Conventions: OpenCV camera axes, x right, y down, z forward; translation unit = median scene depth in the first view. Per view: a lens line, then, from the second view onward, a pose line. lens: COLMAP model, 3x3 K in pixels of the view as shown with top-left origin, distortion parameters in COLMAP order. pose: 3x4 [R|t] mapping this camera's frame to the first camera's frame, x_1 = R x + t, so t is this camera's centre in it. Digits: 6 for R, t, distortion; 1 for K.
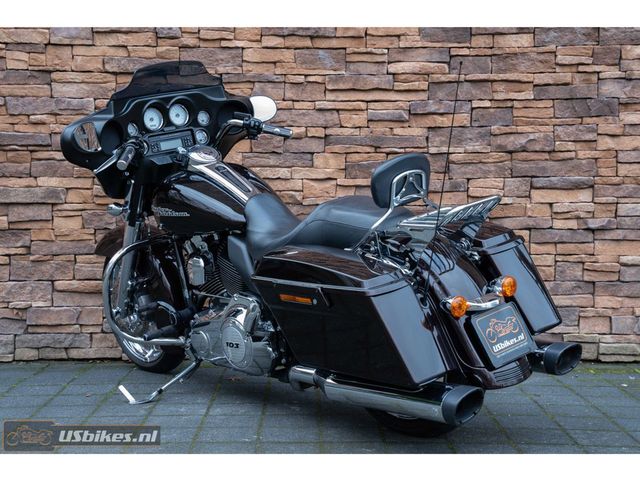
lens RADIAL K [[1094.6, 0, 319.0], [0, 1094.6, 225.0], [0, 0, 1]] dist [0.272080, -0.006821]
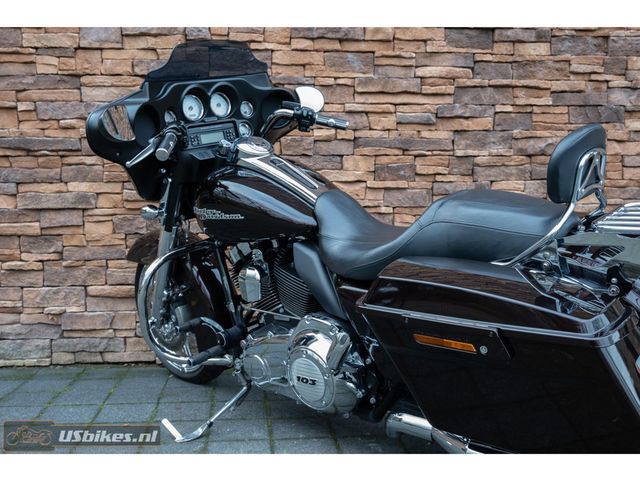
lens RADIAL K [[650.7, 0, 297.7], [0, 650.7, 254.5], [0, 0, 1]] dist [-0.086452, 0.106260]
pose [[0.997540, -0.013210, 0.068848, -0.088558], [0.010132, 0.998941, 0.044873, -0.002381], [-0.069367, -0.044065, 0.996618, 0.409473]]
